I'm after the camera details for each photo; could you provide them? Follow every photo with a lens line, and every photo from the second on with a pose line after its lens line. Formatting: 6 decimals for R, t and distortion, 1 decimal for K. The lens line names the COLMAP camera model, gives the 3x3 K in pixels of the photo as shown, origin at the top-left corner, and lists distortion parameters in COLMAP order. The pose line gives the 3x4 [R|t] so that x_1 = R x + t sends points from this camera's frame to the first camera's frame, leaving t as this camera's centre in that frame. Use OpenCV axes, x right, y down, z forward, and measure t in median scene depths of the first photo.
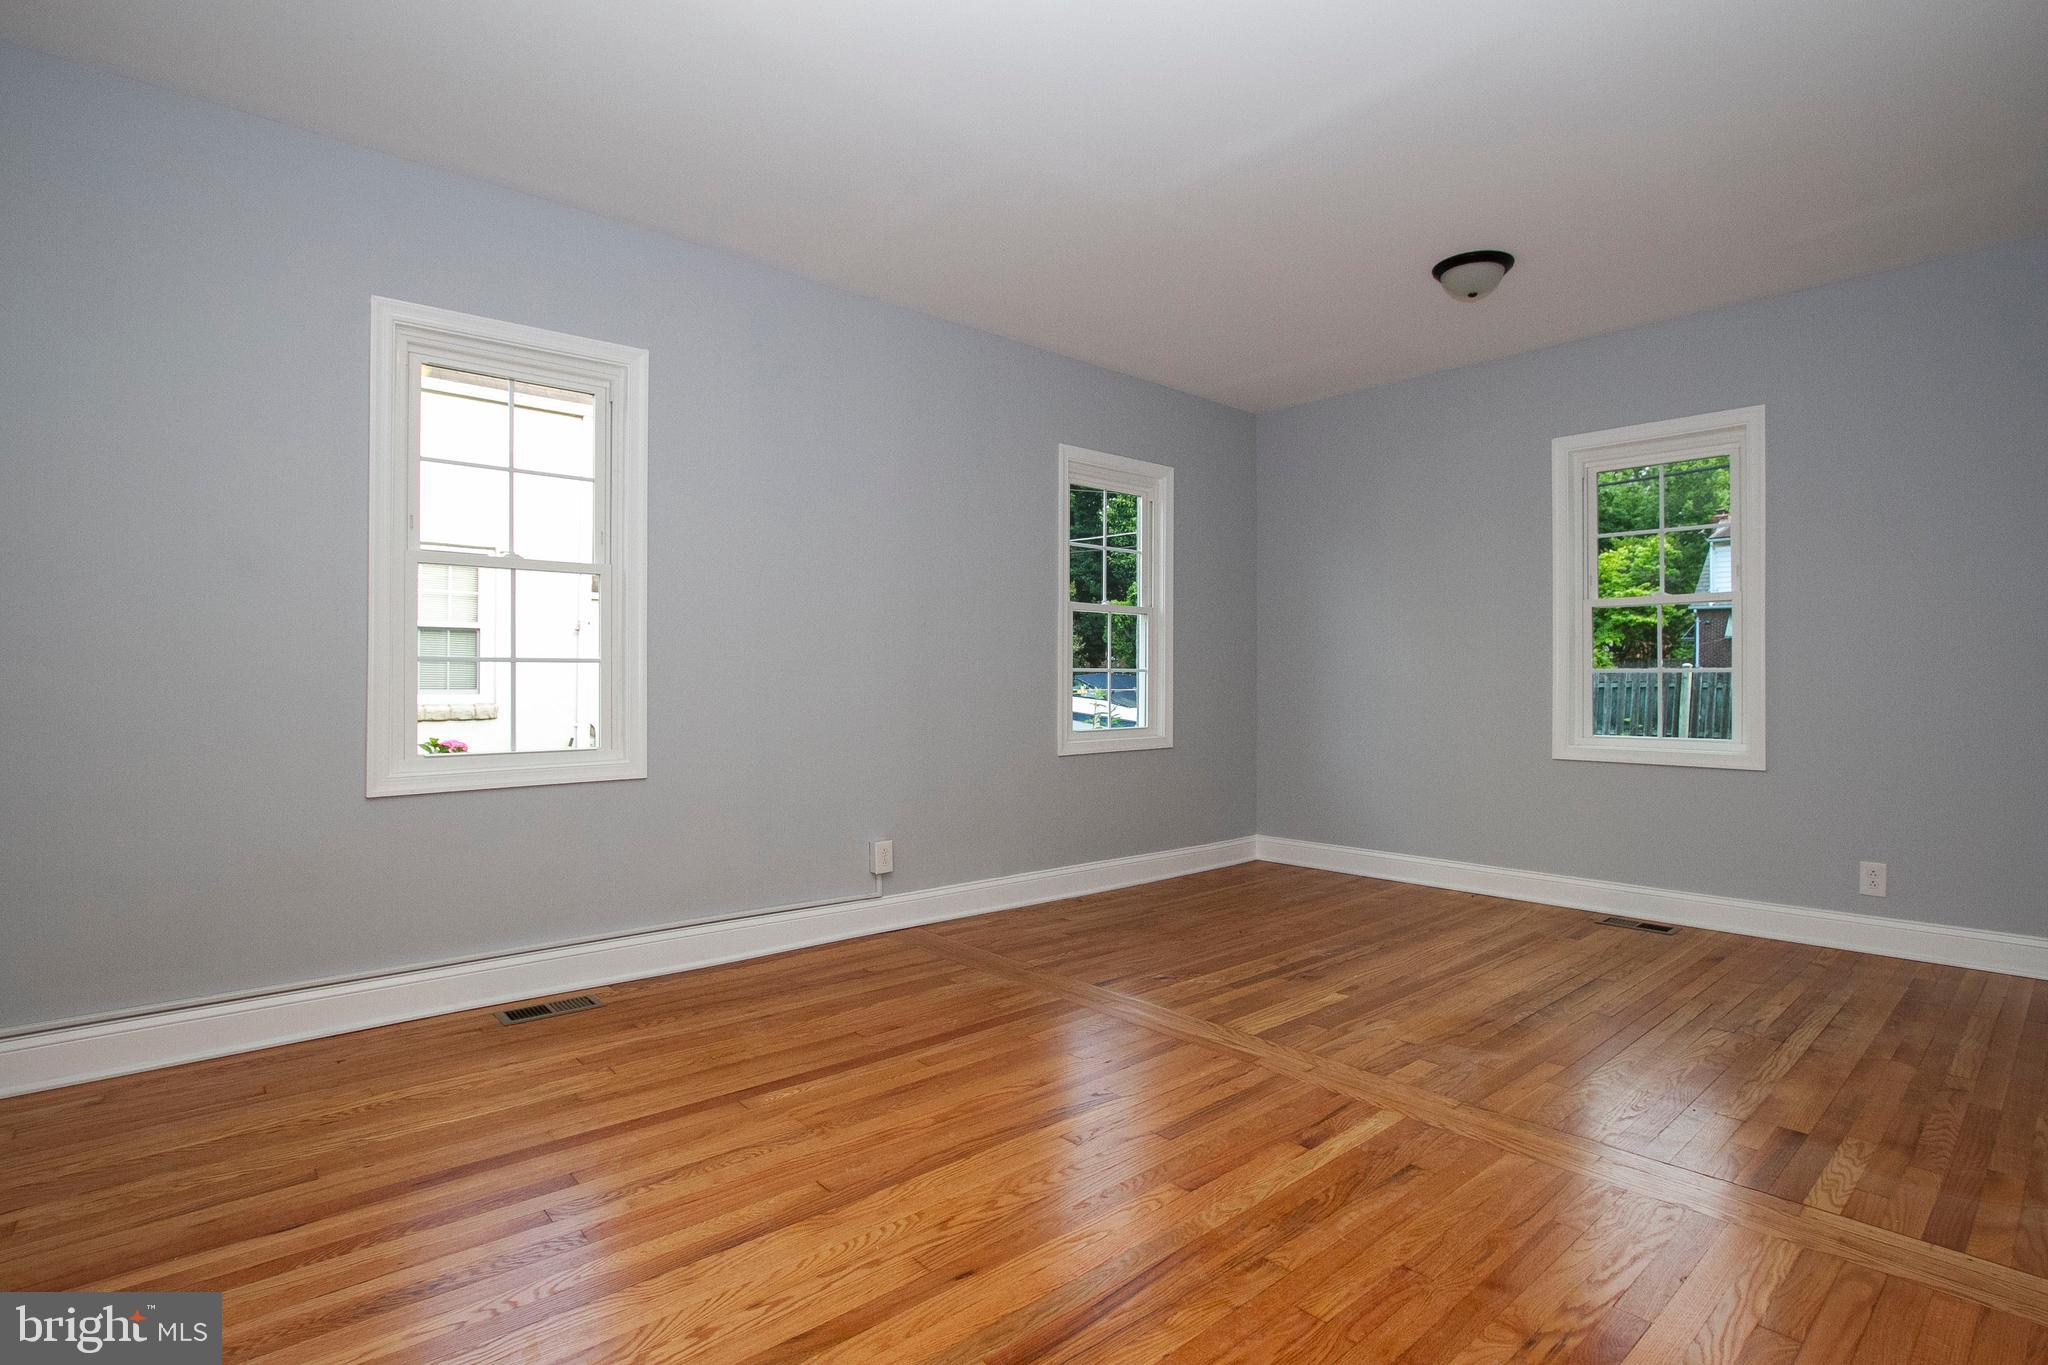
lens RADIAL K [[953.1, 0, 1013.7], [0, 953.1, 683.0], [0, 0, 1]] dist [-0.031644, 0.004213]
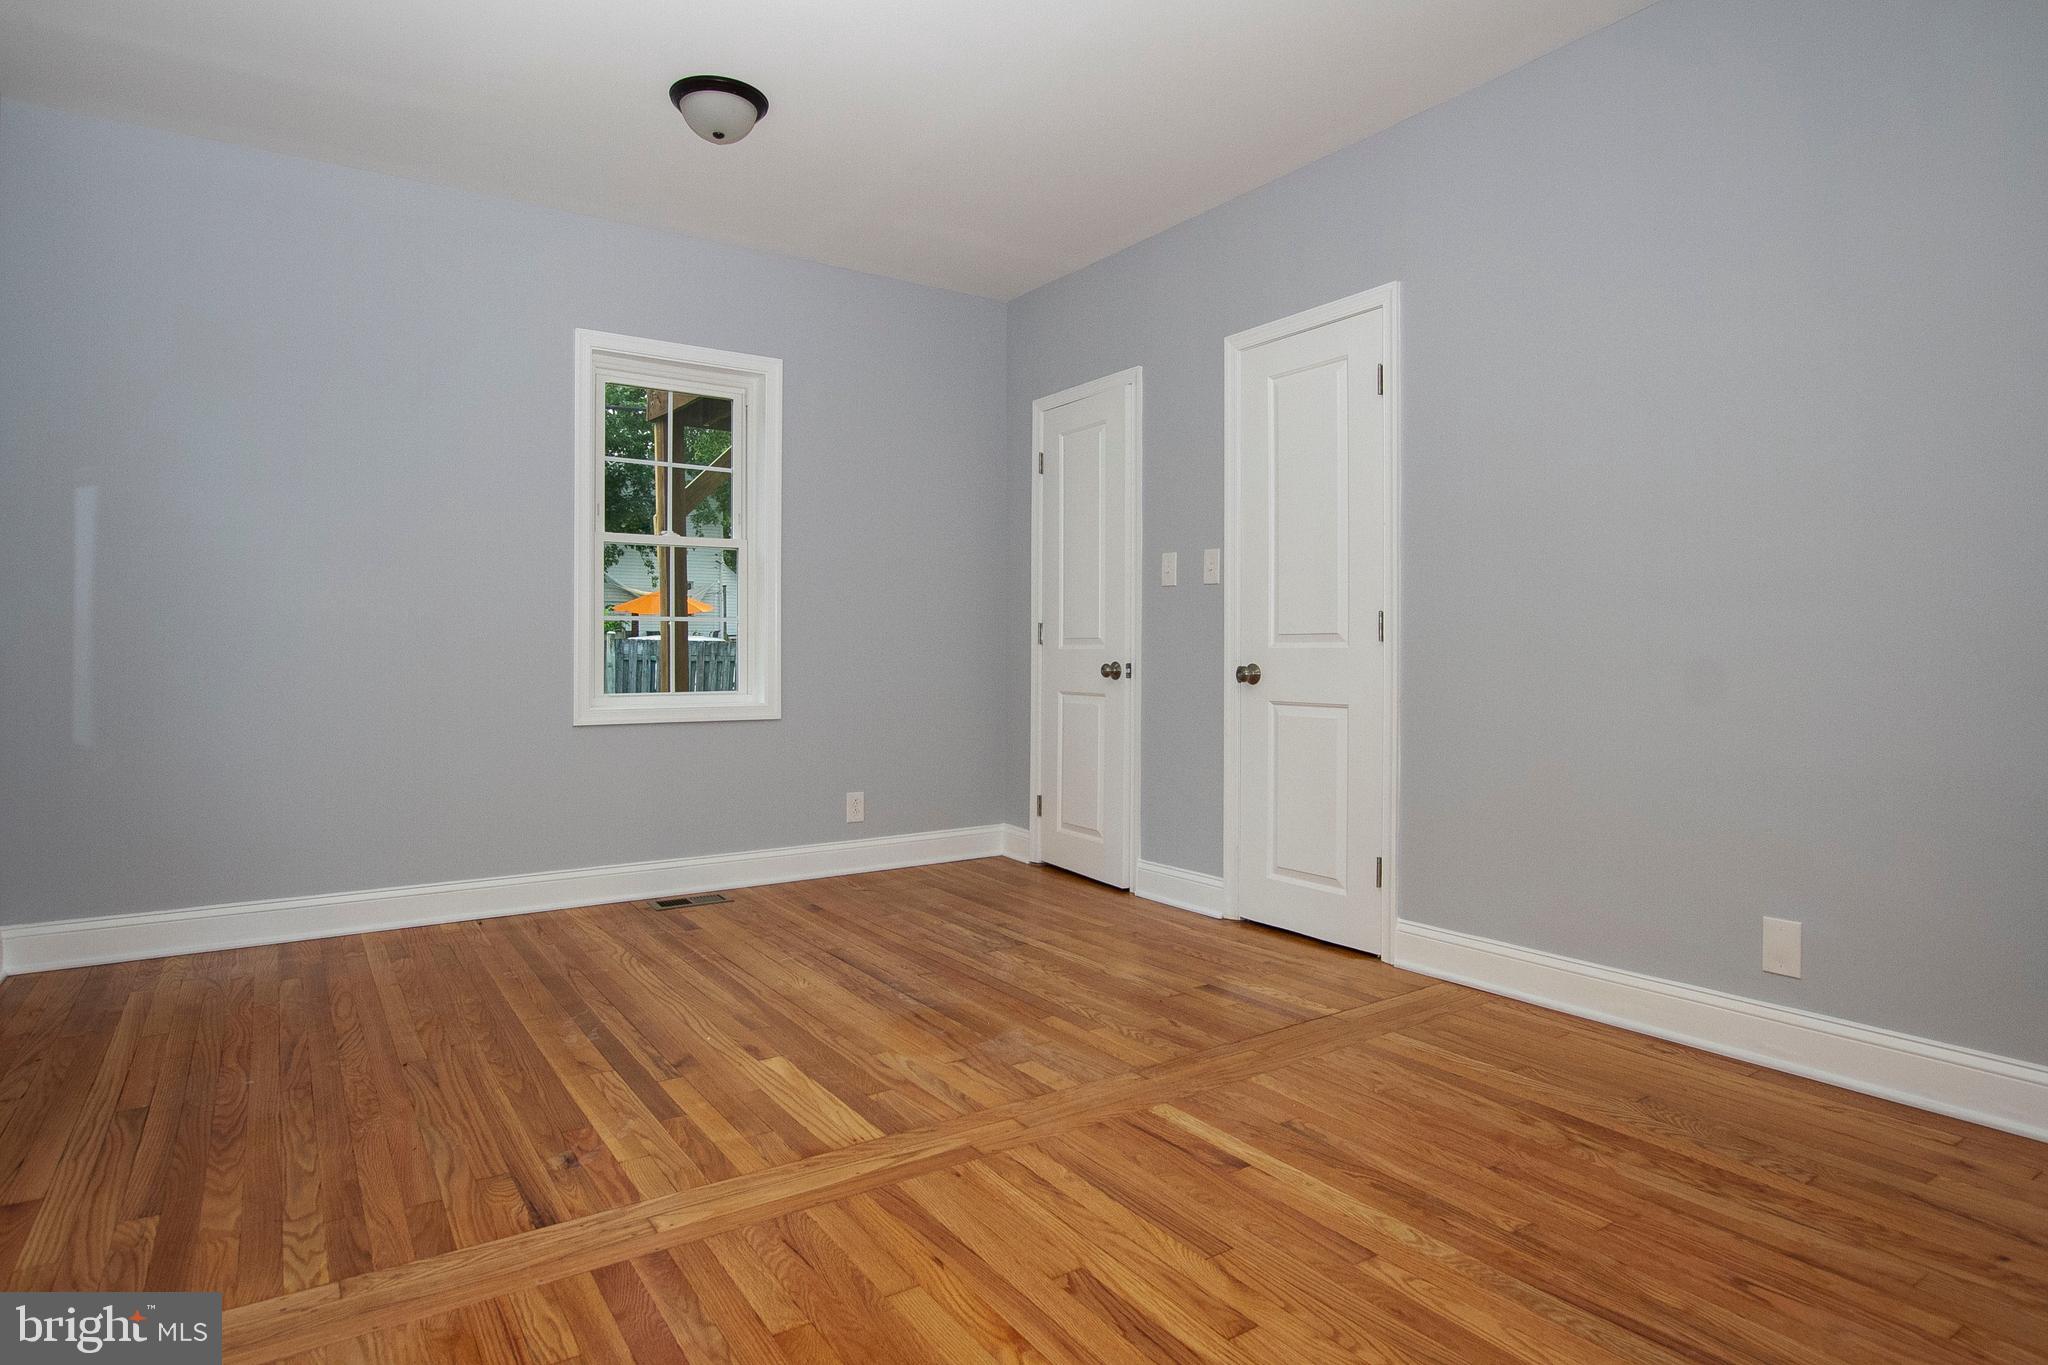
lens RADIAL K [[1160.1, 0, 997.5], [0, 1160.1, 636.2], [0, 0, 1]] dist [-0.013735, 0.000721]
pose [[0.128569, 0.013846, 0.991604, -0.534326], [-0.002132, 0.999904, -0.013685, 0.028899], [-0.991698, -0.000355, 0.128586, 0.789675]]
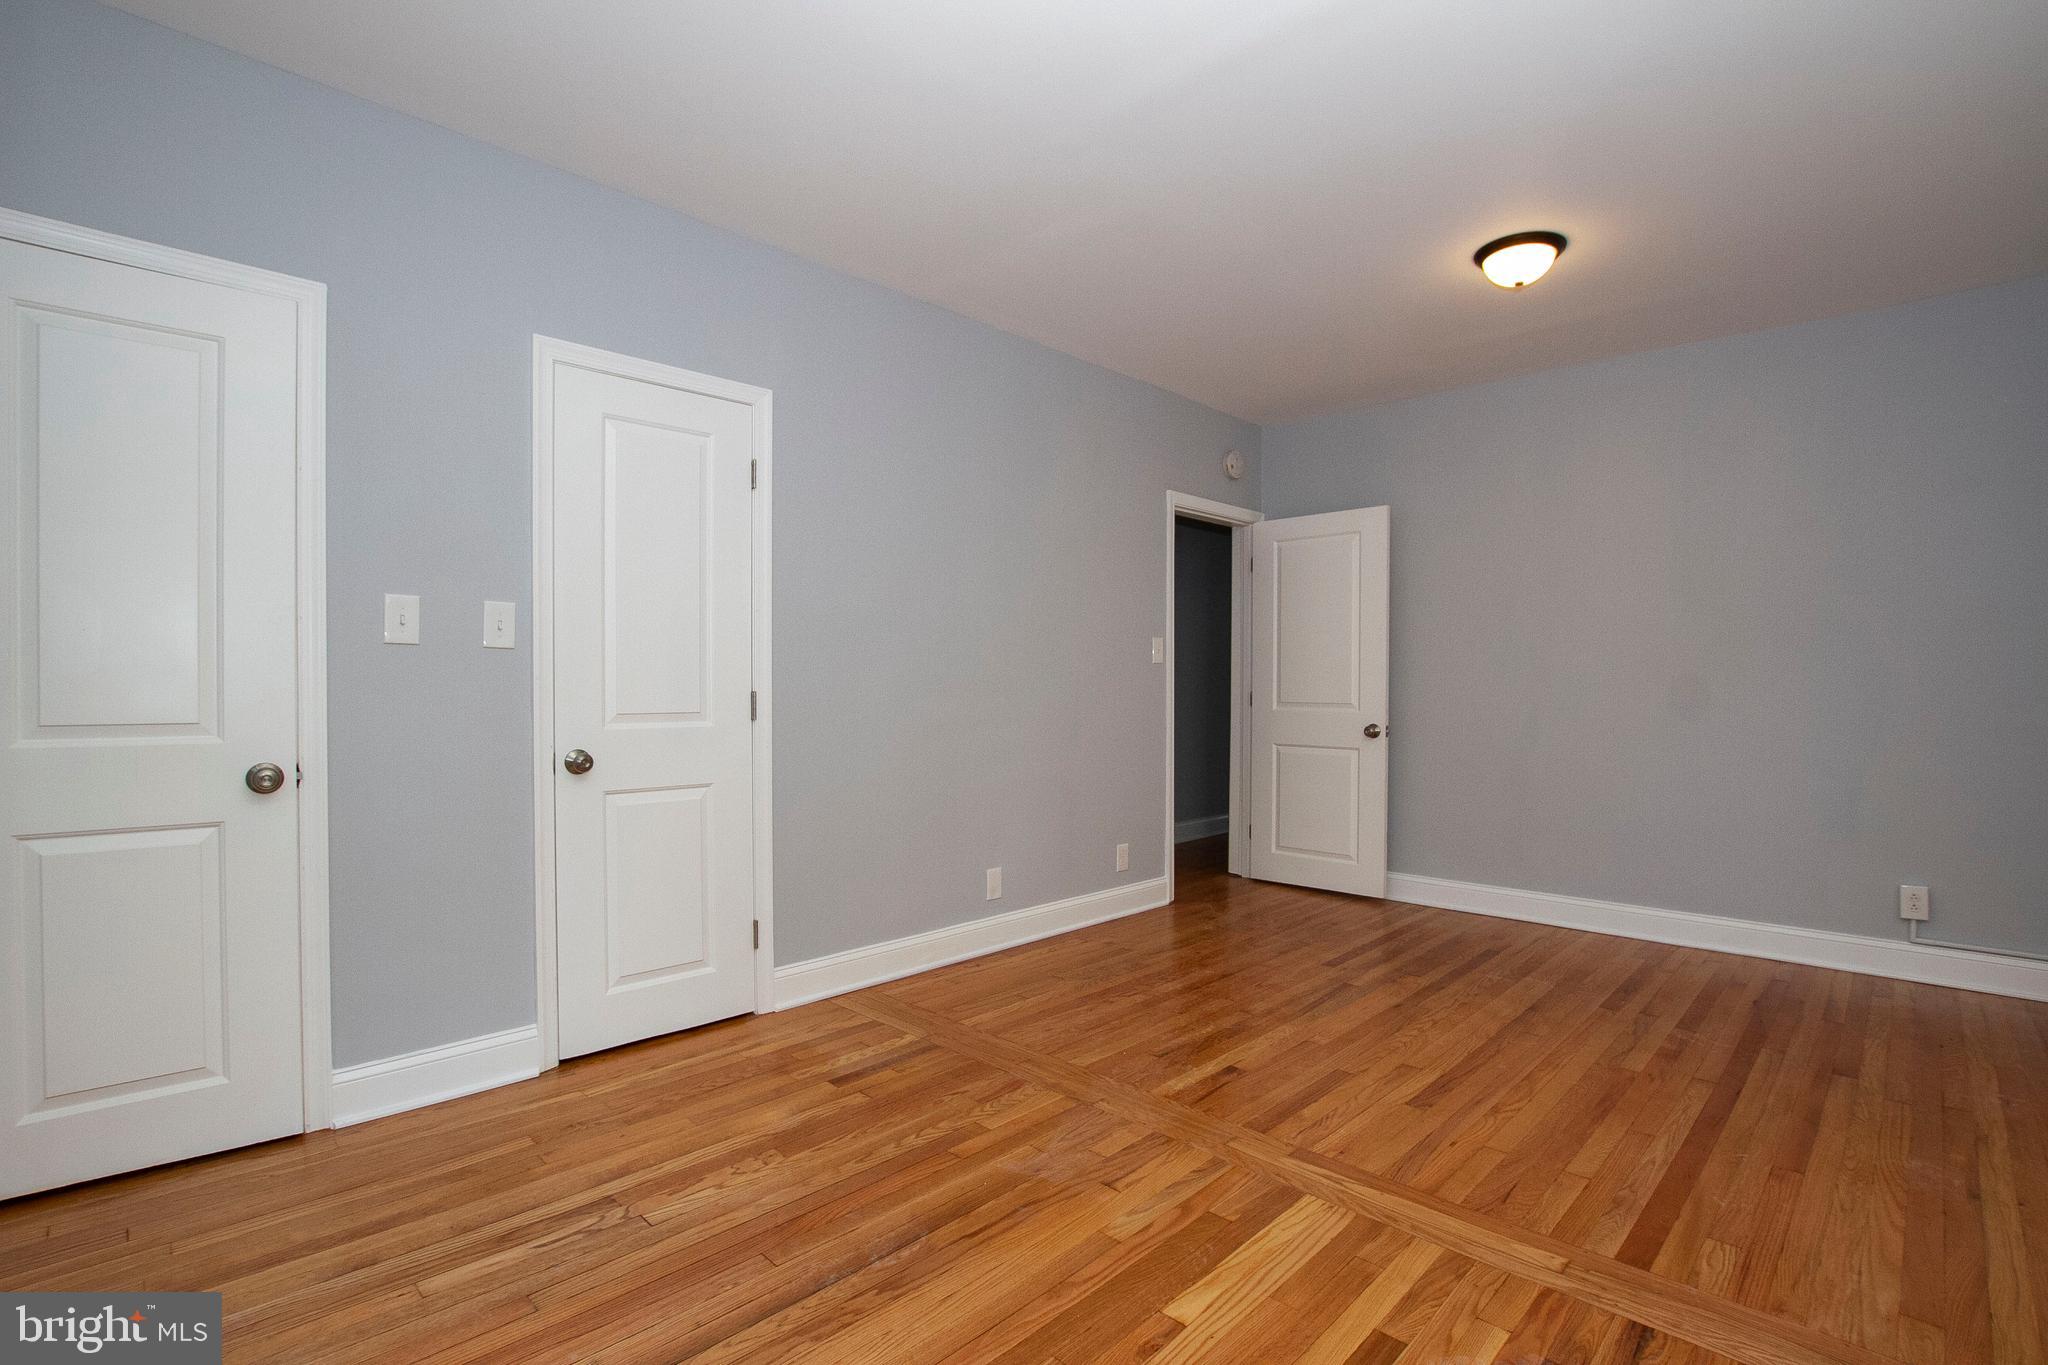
lens RADIAL K [[953.1, 0, 1041.6], [0, 953.1, 689.3], [0, 0, 1]] dist [-0.031644, 0.004213]
pose [[-0.993537, -0.005370, -0.113381, 0.527089], [-0.005657, 0.999982, 0.002208, -0.022719], [0.113367, 0.002835, -0.993549, 1.651169]]
